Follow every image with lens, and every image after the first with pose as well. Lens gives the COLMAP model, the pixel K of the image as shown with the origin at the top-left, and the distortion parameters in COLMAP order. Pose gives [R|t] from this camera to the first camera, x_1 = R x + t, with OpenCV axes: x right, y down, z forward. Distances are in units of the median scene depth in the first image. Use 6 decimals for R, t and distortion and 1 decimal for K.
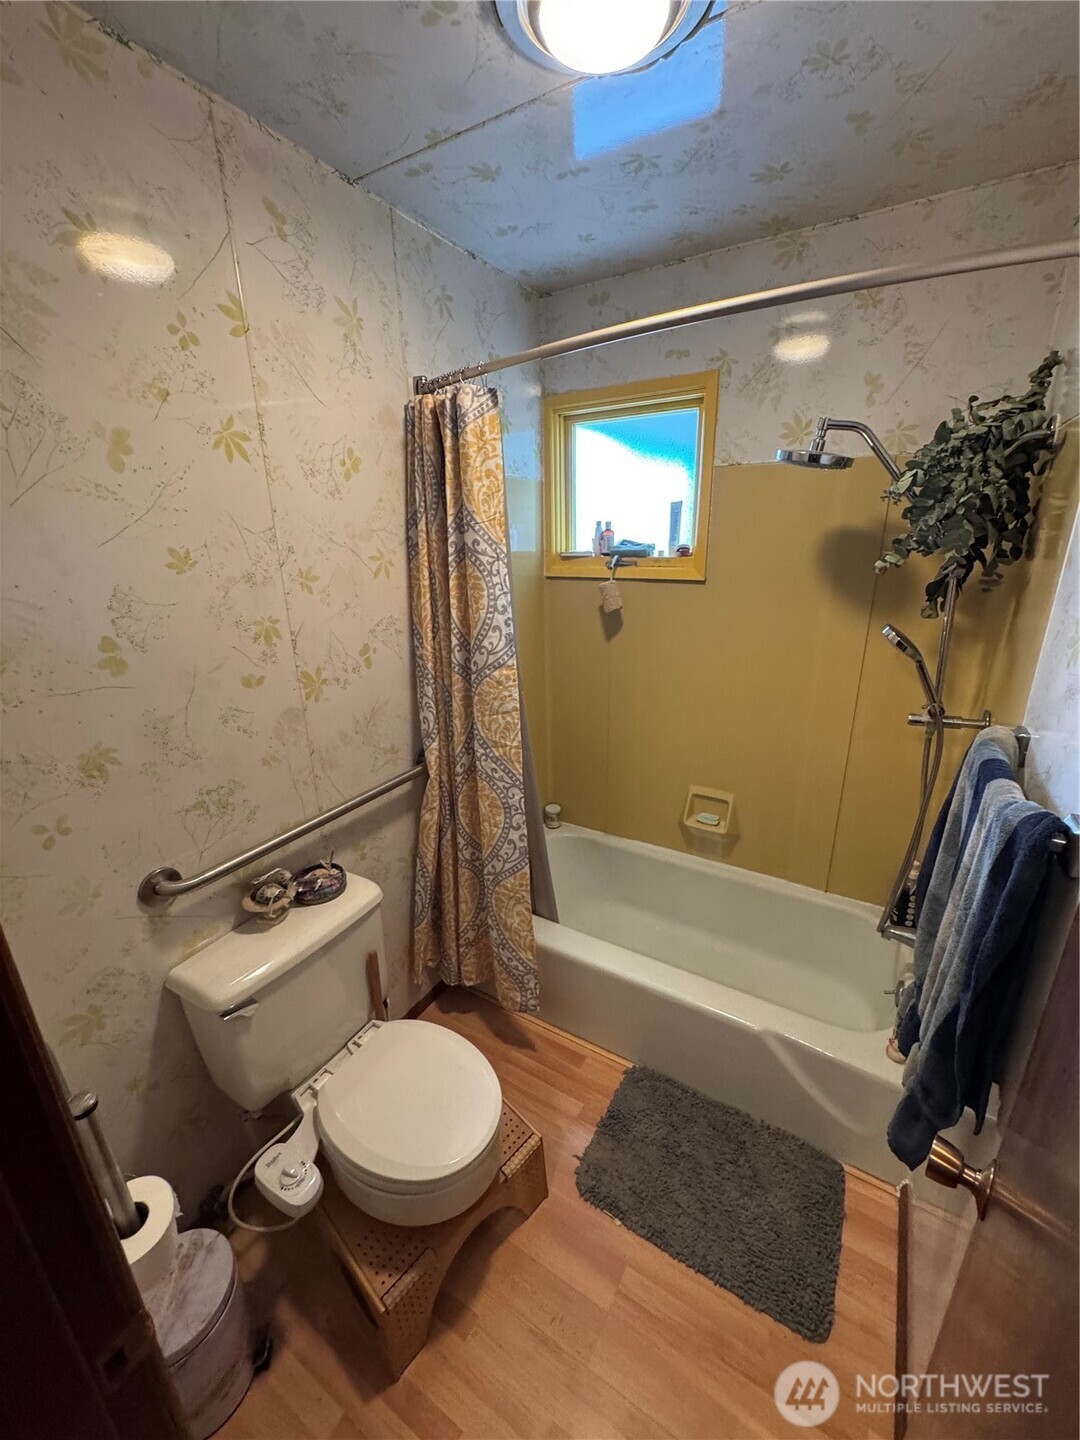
lens RADIAL K [[571.2, 0, 536.1], [0, 571.2, 724.1], [0, 0, 1]] dist [-0.006601, 0.000410]
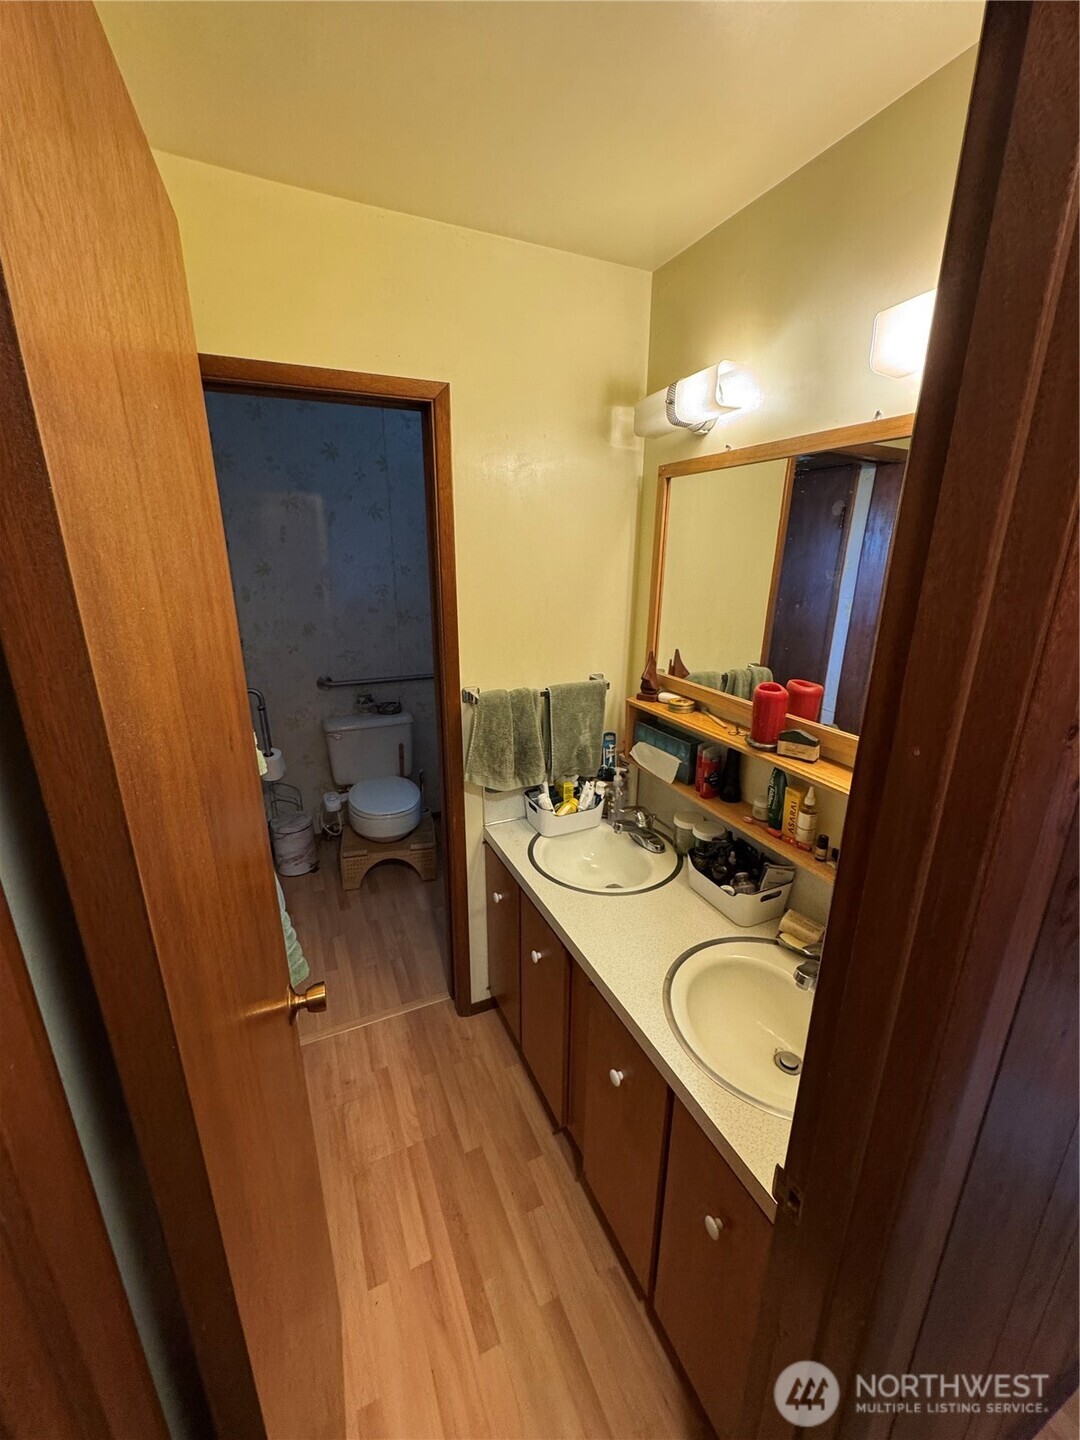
lens RADIAL K [[571.2, 0, 541.4], [0, 571.2, 720.6], [0, 0, 1]] dist [-0.006601, 0.000410]
pose [[0.826959, 0.174884, -0.534372, 1.554736], [-0.191898, 0.981118, 0.024123, 0.200588], [0.528501, 0.082596, 0.844905, -0.652190]]
